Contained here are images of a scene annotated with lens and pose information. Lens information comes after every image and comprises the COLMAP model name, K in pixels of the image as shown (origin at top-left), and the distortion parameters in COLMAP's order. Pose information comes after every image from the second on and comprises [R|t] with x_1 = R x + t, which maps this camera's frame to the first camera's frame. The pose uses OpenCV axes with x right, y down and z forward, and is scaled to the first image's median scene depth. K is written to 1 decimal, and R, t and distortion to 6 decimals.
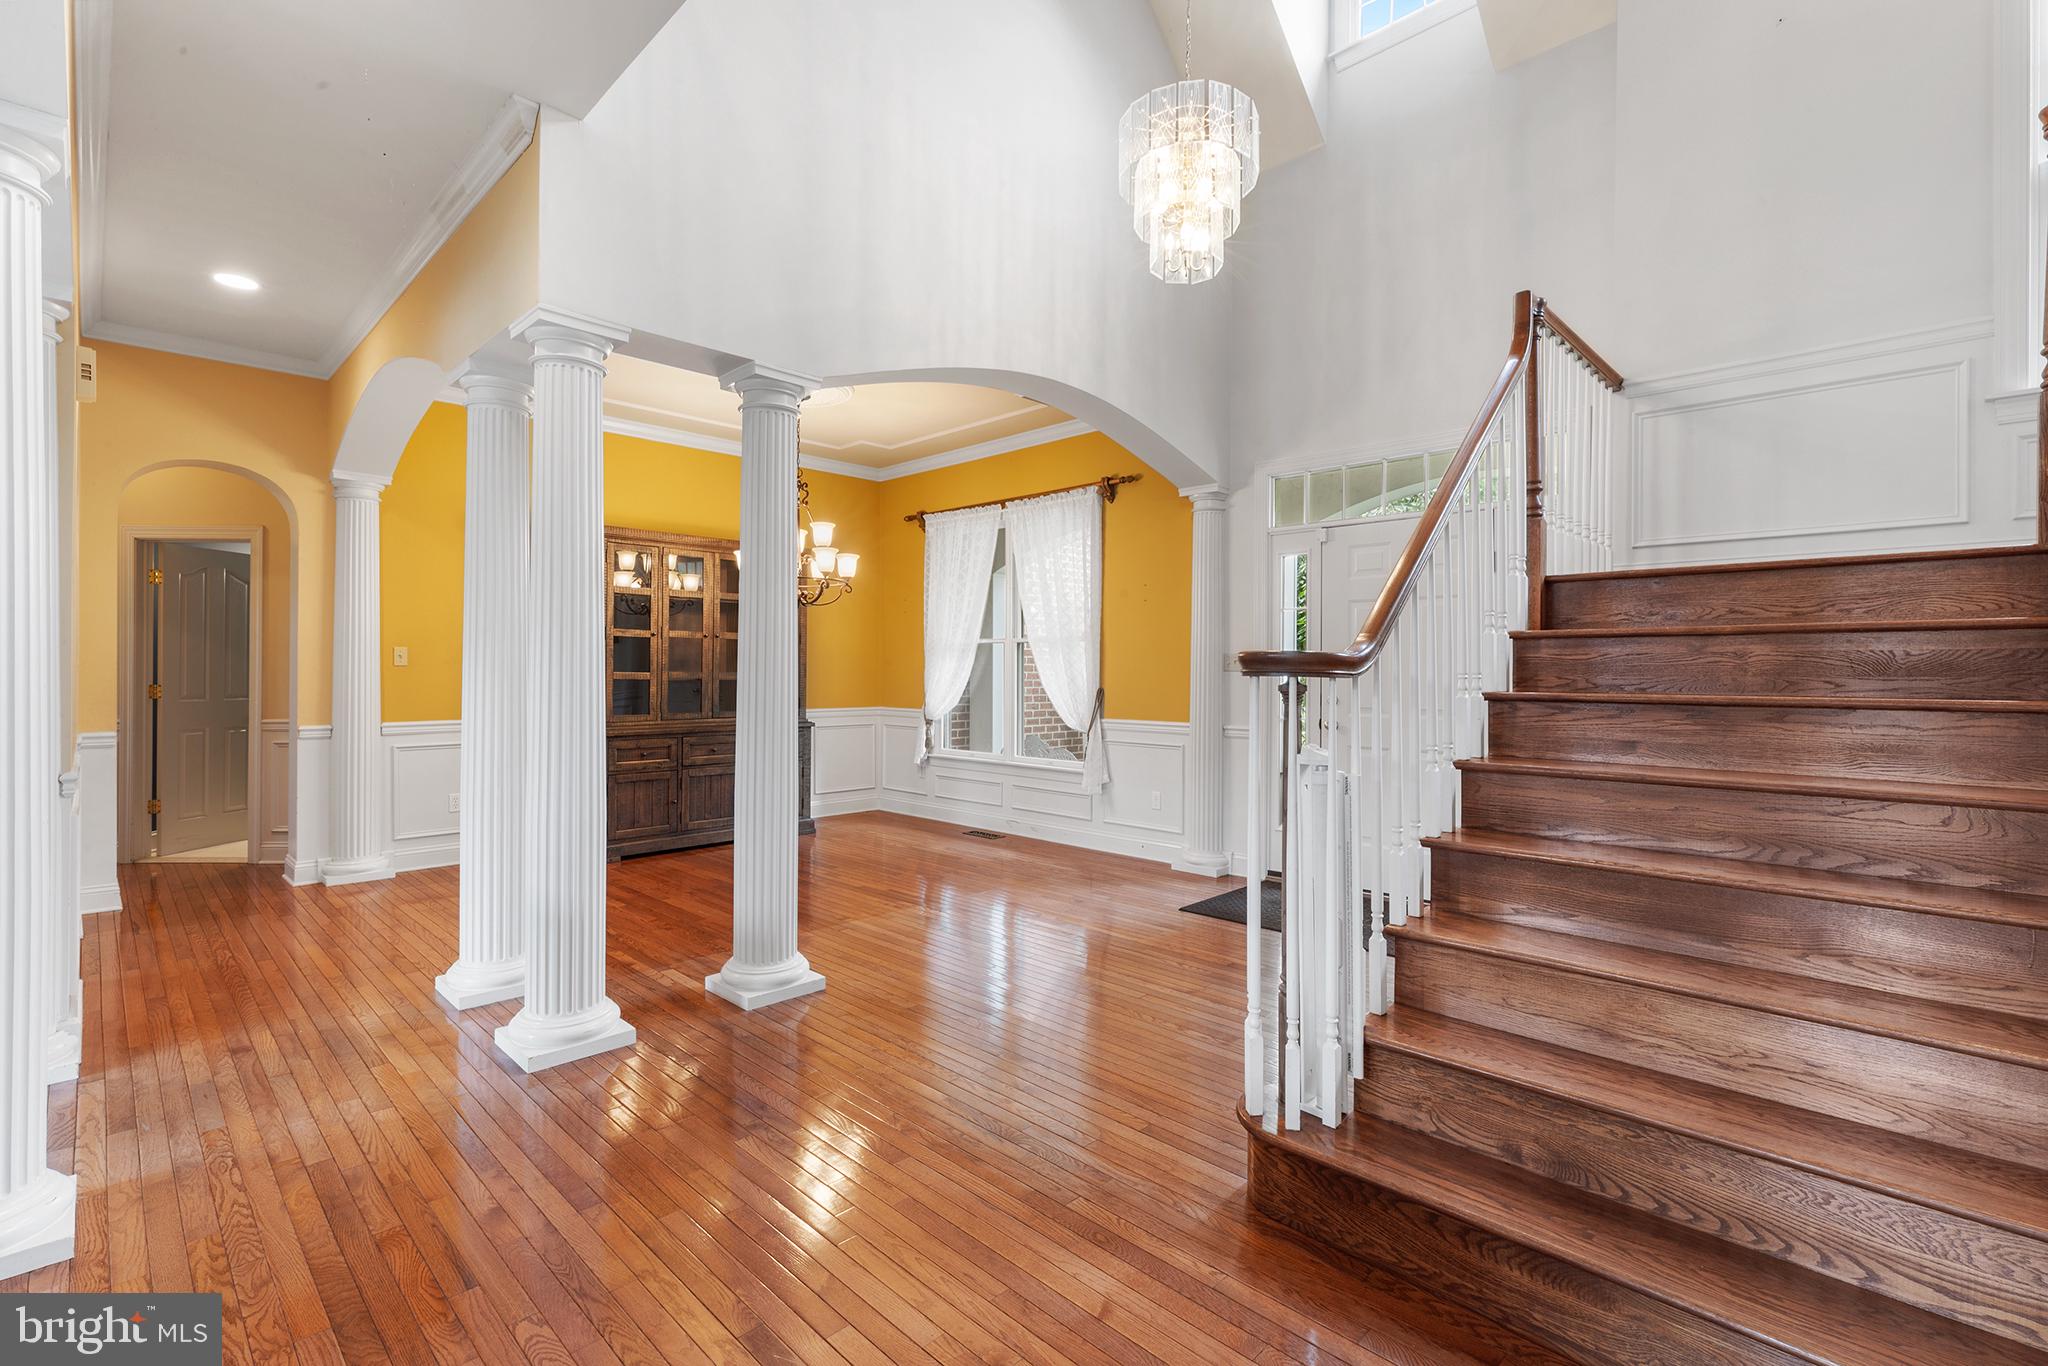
lens RADIAL K [[926.8, 0, 1029.9], [0, 926.8, 672.3], [0, 0, 1]] dist [-0.001370, -0.000407]
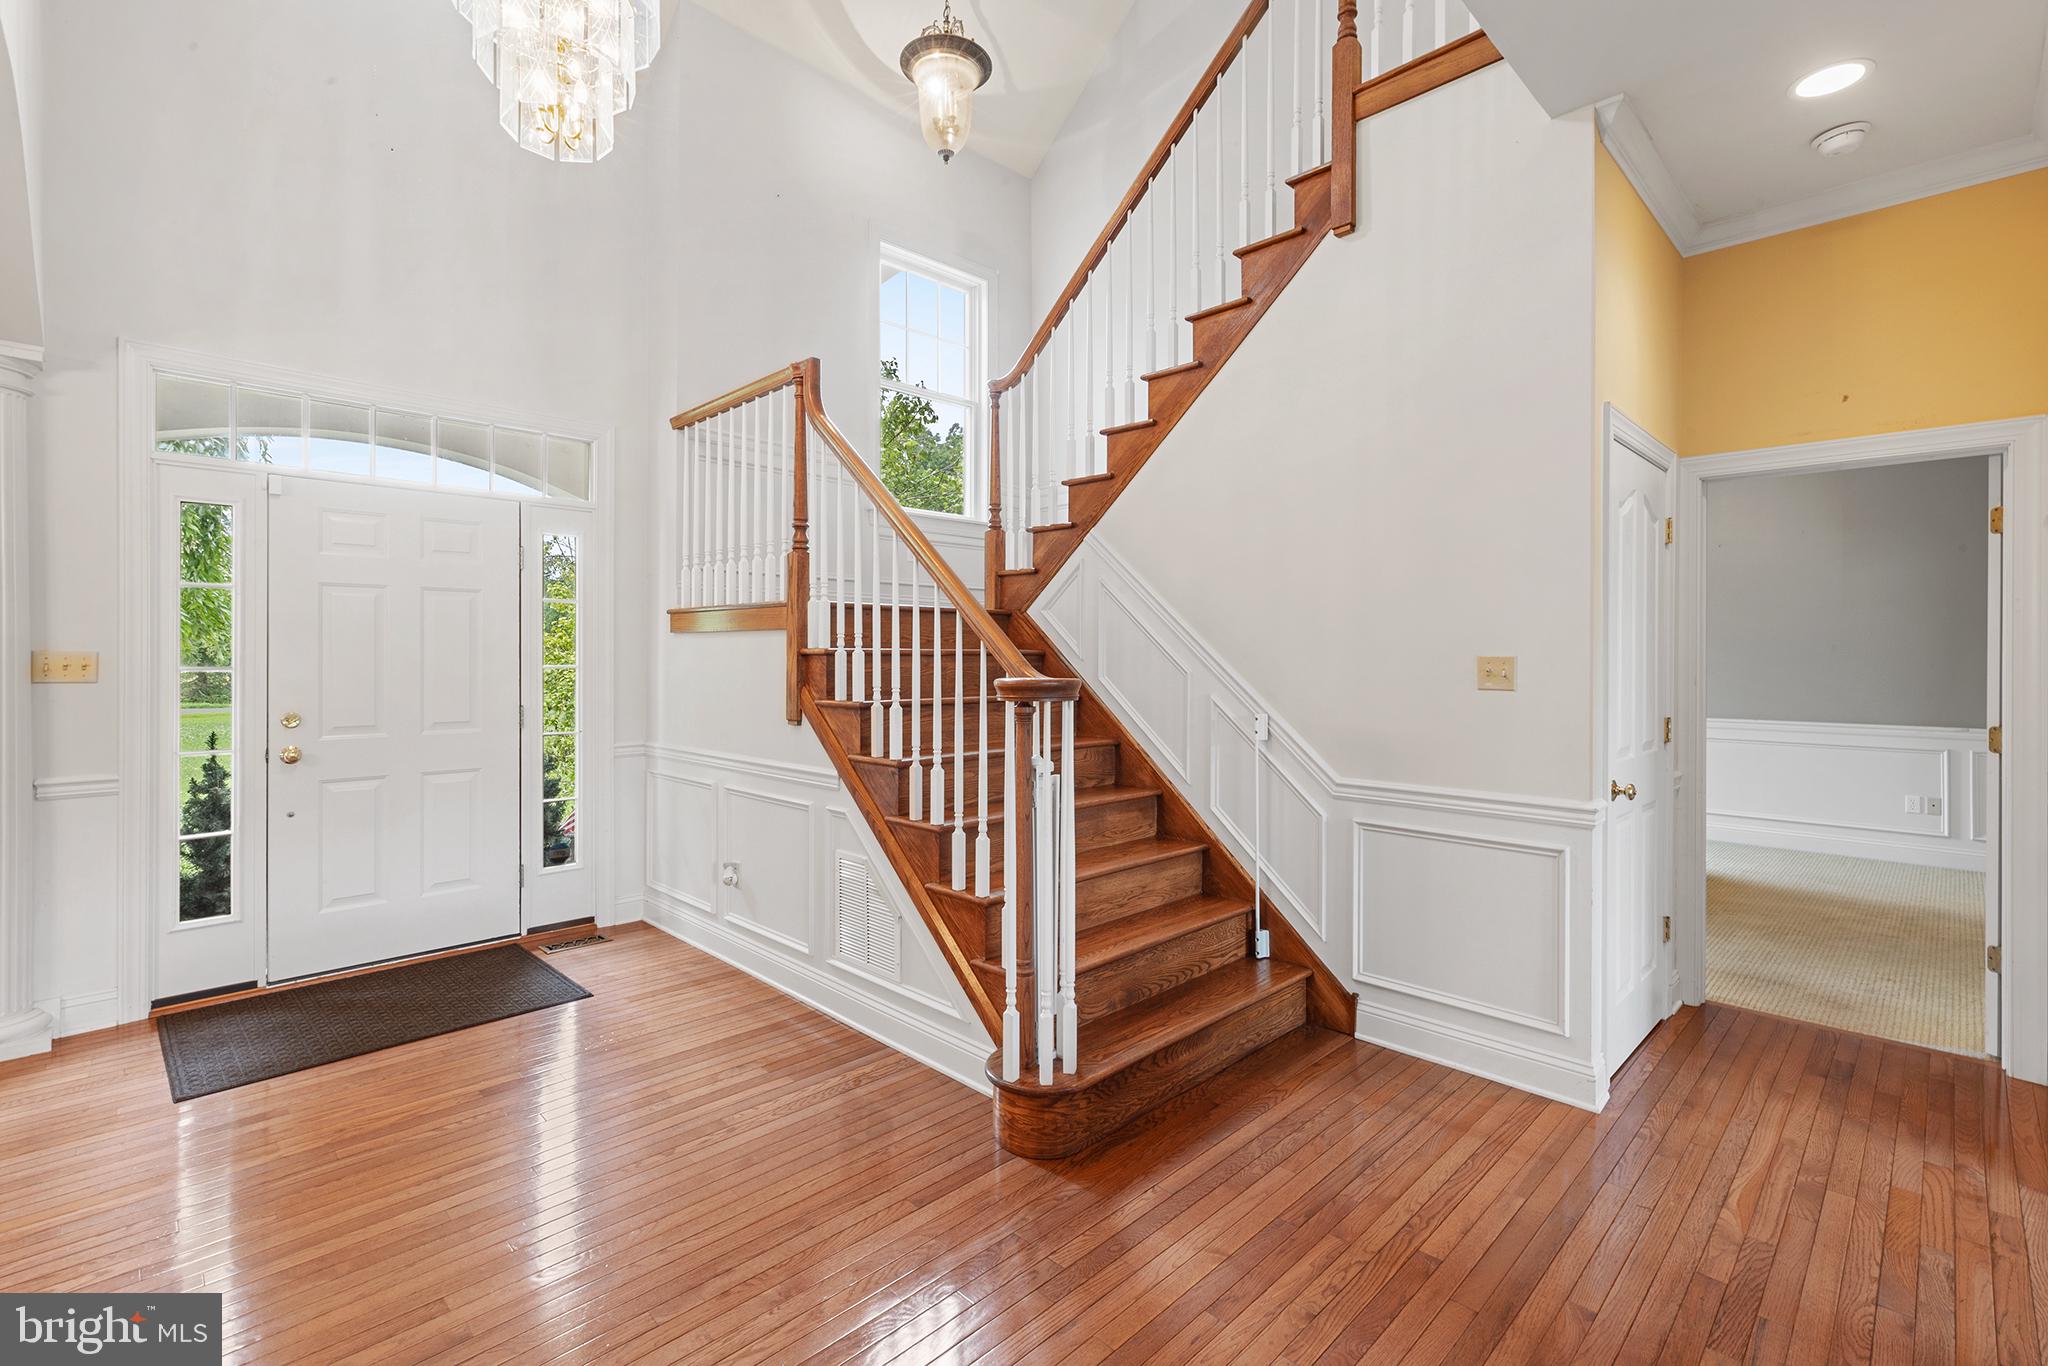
lens RADIAL K [[914.7, 0, 1028.6], [0, 914.7, 670.7], [0, 0, 1]] dist [-0.000881, -0.000346]
pose [[0.003753, -0.020610, 0.999781, -0.939838], [-0.003469, 0.999781, 0.020623, -0.061752], [-0.999987, -0.003546, 0.003680, 1.093523]]
